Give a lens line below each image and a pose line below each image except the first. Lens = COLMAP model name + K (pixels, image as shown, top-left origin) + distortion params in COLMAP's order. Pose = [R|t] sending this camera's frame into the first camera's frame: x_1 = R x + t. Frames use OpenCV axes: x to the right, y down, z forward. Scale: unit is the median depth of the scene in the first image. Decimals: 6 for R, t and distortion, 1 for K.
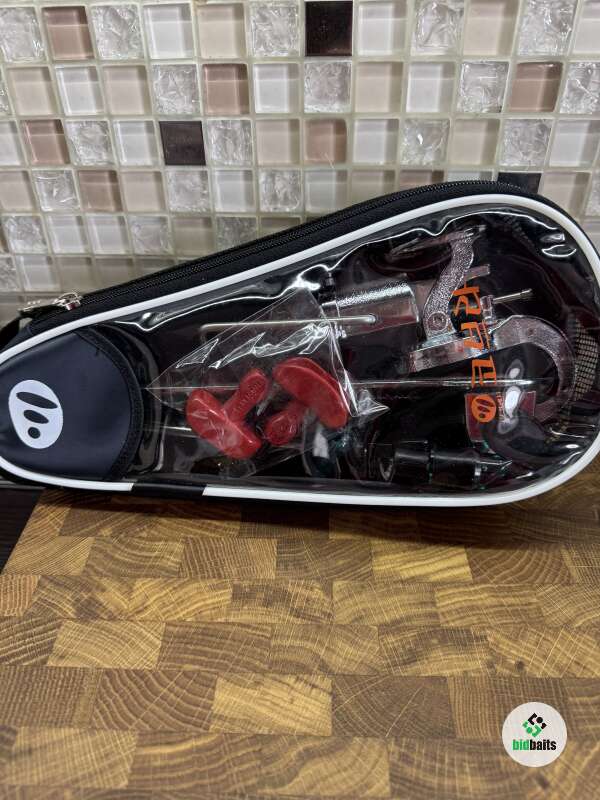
lens RADIAL K [[543.3, 0, 300.0], [0, 543.3, 400.0], [0, 0, 1]] dist [0.005989, -0.048718]
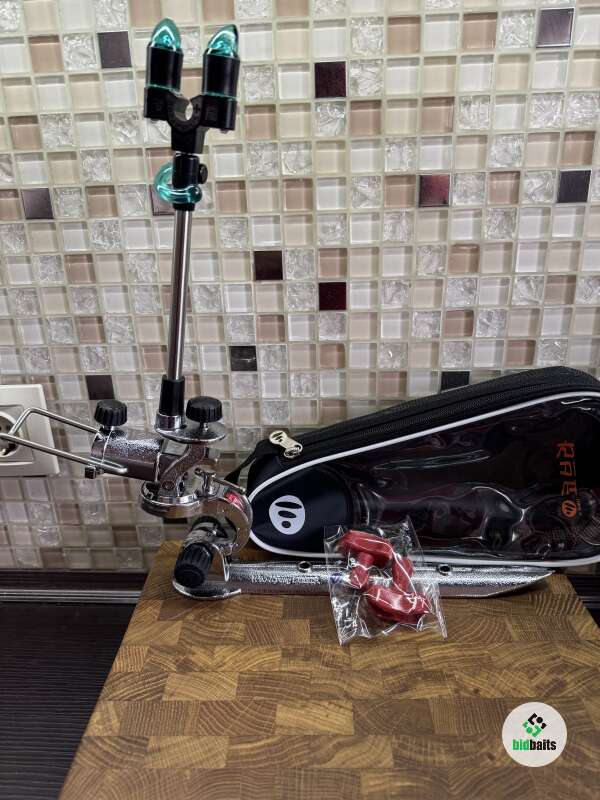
lens RADIAL K [[543.3, 0, 300.0], [0, 543.3, 400.0], [0, 0, 1]] dist [0.005989, -0.048718]
pose [[0.999772, -0.020903, 0.004256, -0.068751], [0.021286, 0.964431, -0.263477, 0.083540], [0.001403, 0.263508, 0.964656, -0.611571]]
